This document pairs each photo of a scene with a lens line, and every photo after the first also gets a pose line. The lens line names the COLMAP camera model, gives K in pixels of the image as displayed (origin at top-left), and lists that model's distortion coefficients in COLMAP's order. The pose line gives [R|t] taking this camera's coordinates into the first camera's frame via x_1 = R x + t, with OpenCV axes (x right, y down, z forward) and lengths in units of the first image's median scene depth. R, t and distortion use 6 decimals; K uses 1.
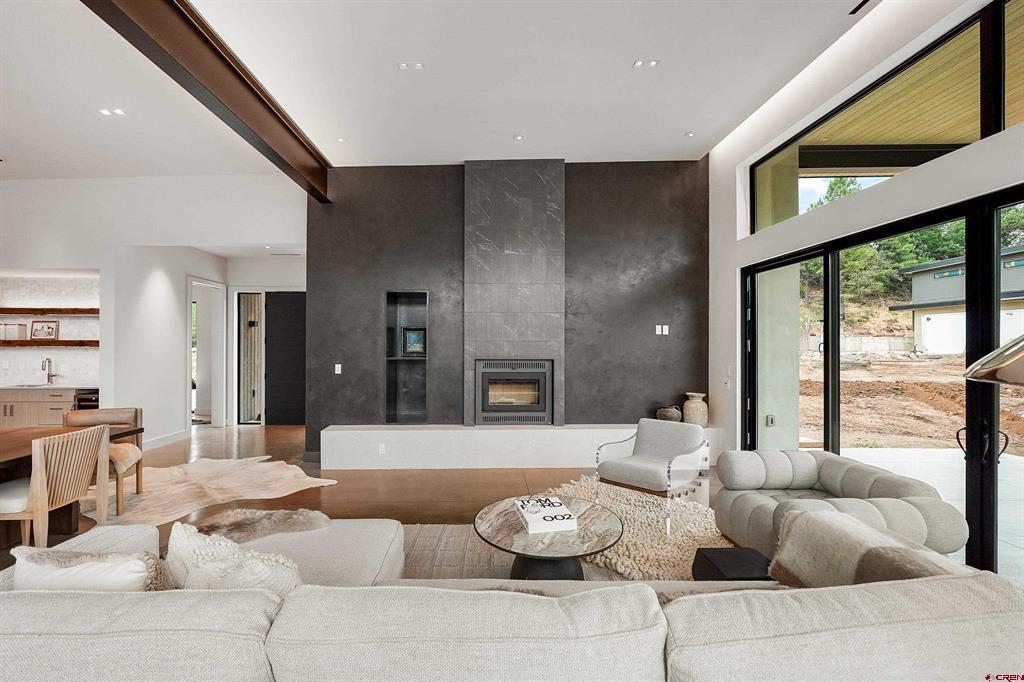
lens RADIAL K [[449.0, 0, 501.6], [0, 449.0, 343.3], [0, 0, 1]] dist [-0.001899, 0.000305]
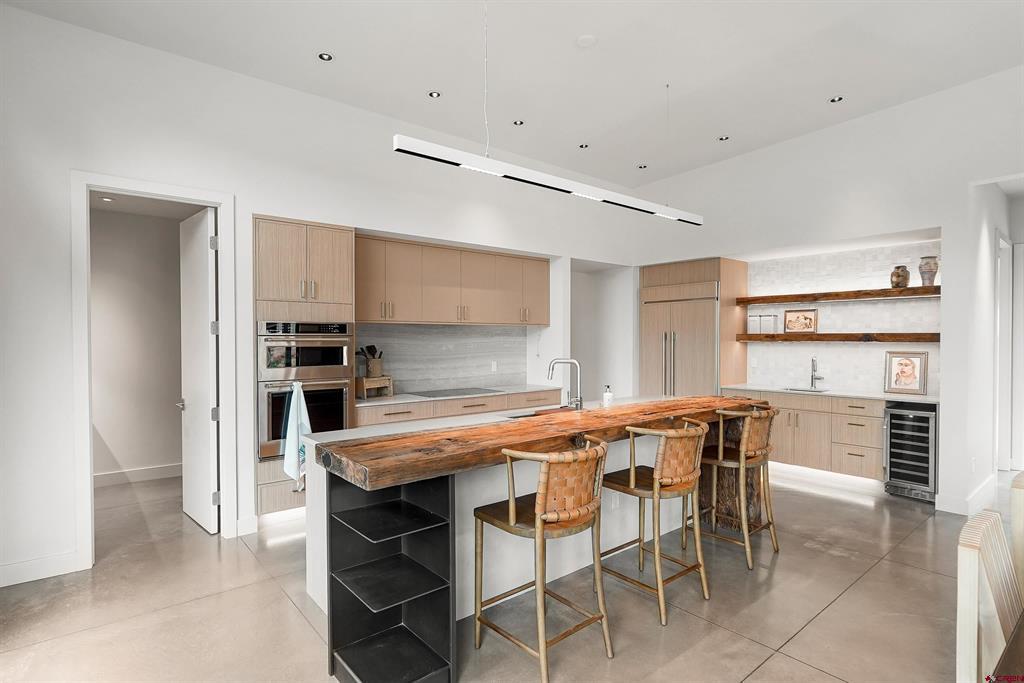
lens RADIAL K [[536.5, 0, 511.6], [0, 536.5, 341.8], [0, 0, 1]] dist [-0.019816, -0.000387]
pose [[0.611929, 0.001564, -0.790911, -1.254570], [0.008548, 0.999927, 0.008591, -0.010980], [0.790866, -0.012018, 0.611871, -0.008177]]
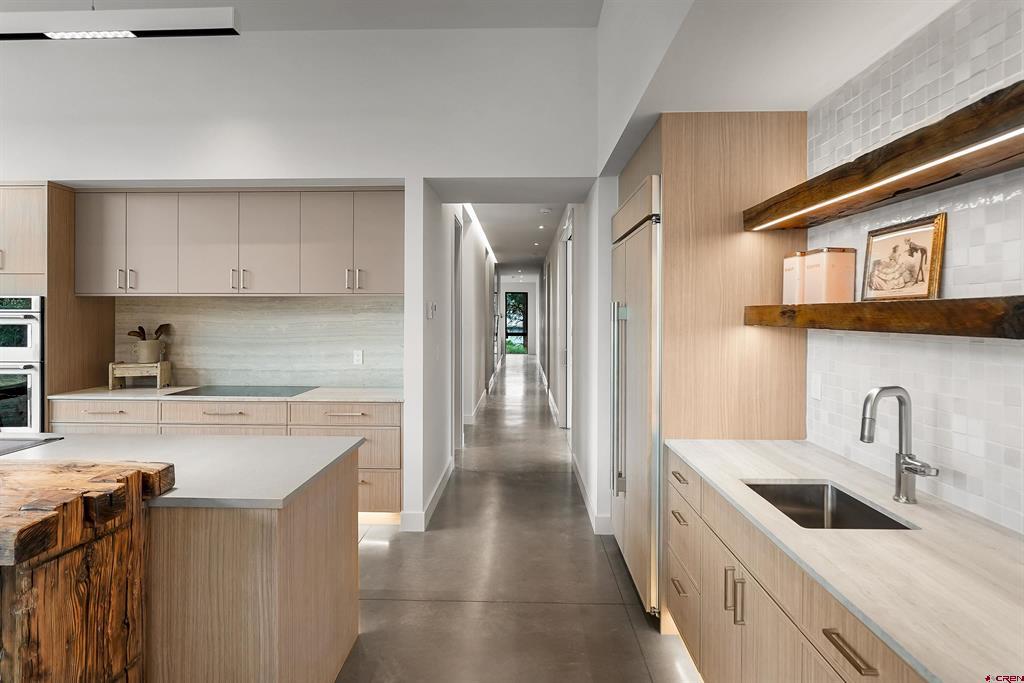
lens RADIAL K [[536.5, 0, 504.2], [0, 536.5, 314.1], [0, 0, 1]] dist [-0.019816, -0.000387]
pose [[-0.064596, -0.004609, -0.997901, -1.580461], [0.004395, 0.999978, -0.004903, -0.002367], [0.997902, -0.004703, -0.064574, 1.761901]]
